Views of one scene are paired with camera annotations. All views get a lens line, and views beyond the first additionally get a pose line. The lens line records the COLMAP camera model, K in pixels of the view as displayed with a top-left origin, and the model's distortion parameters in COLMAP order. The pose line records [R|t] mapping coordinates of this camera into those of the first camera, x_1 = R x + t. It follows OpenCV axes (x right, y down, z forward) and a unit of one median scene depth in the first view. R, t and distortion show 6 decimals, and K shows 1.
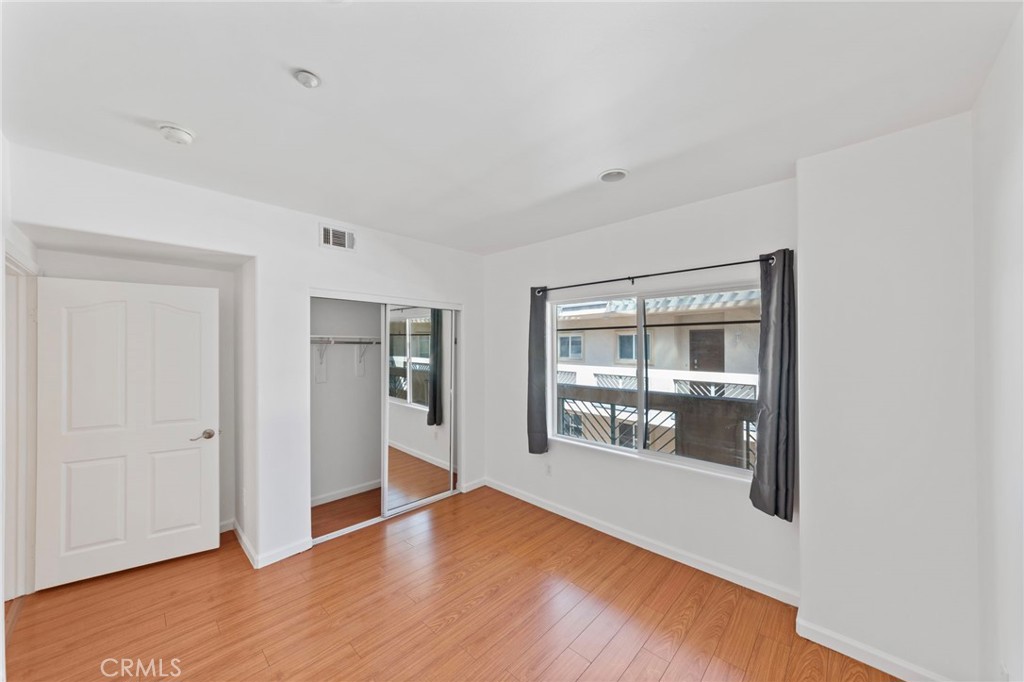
lens RADIAL K [[368.4, 0, 512.5], [0, 368.4, 331.3], [0, 0, 1]] dist [-0.000745, -0.000083]
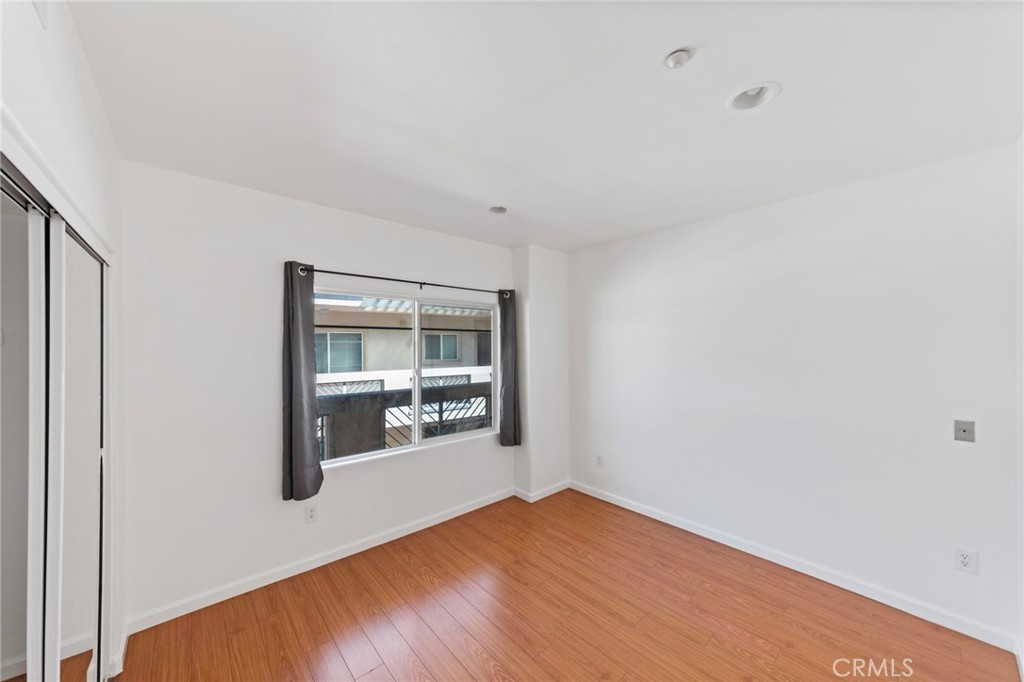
lens RADIAL K [[368.4, 0, 512.0], [0, 368.4, 347.8], [0, 0, 1]] dist [-0.000745, -0.000083]
pose [[0.076271, -0.005283, 0.997073, -0.741686], [-0.037419, 0.999266, 0.008157, 0.023363], [-0.996385, -0.037932, 0.076018, 0.680268]]
